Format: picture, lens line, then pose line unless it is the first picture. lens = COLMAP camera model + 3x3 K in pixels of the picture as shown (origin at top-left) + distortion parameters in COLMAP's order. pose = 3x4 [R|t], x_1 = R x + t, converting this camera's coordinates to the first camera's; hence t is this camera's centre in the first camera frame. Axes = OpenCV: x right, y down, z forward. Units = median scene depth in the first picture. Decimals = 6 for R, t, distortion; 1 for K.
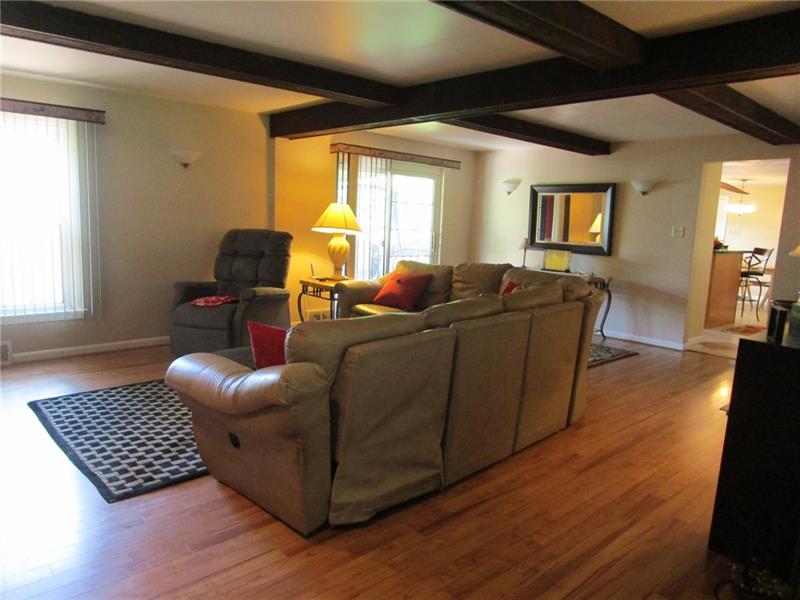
lens RADIAL K [[572.4, 0, 400.0], [0, 572.4, 300.0], [0, 0, 1]] dist [-0.025527, 0.002578]
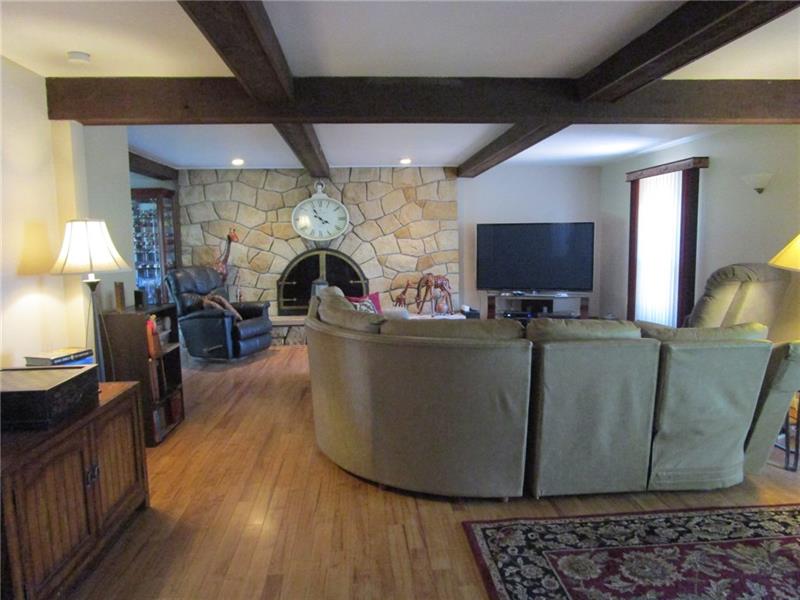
lens RADIAL K [[572.4, 0, 400.0], [0, 572.4, 300.0], [0, 0, 1]] dist [-0.025527, 0.002578]
pose [[-0.625648, 0.056611, -0.778049, 0.820601], [-0.121627, 0.978088, 0.168969, -0.183910], [0.770566, 0.200347, -0.605053, 1.388402]]
